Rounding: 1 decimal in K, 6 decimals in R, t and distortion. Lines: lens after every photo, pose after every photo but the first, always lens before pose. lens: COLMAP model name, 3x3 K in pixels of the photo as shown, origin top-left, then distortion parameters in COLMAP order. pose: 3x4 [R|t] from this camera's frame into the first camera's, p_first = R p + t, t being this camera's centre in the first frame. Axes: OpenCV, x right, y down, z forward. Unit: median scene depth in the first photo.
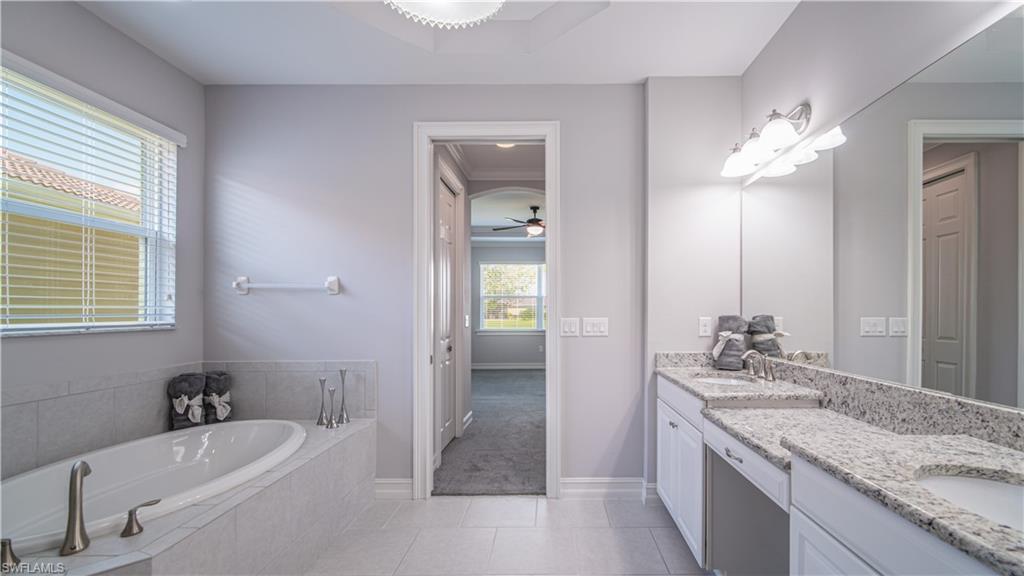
lens RADIAL K [[416.0, 0, 512.1], [0, 416.0, 295.0], [0, 0, 1]] dist [0.000146, 0.000083]
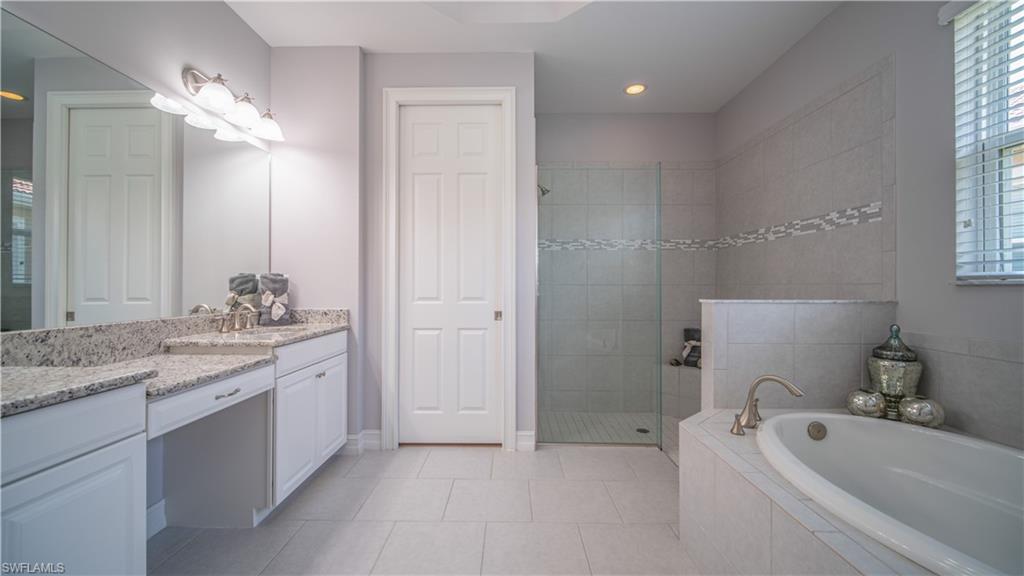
lens RADIAL K [[416.0, 0, 511.0], [0, 416.0, 290.1], [0, 0, 1]] dist [0.000146, 0.000083]
pose [[-0.999046, -0.002381, 0.043610, -0.236528], [-0.002824, 0.999945, -0.010083, 0.127995], [-0.043584, -0.010196, -0.998998, 2.034460]]
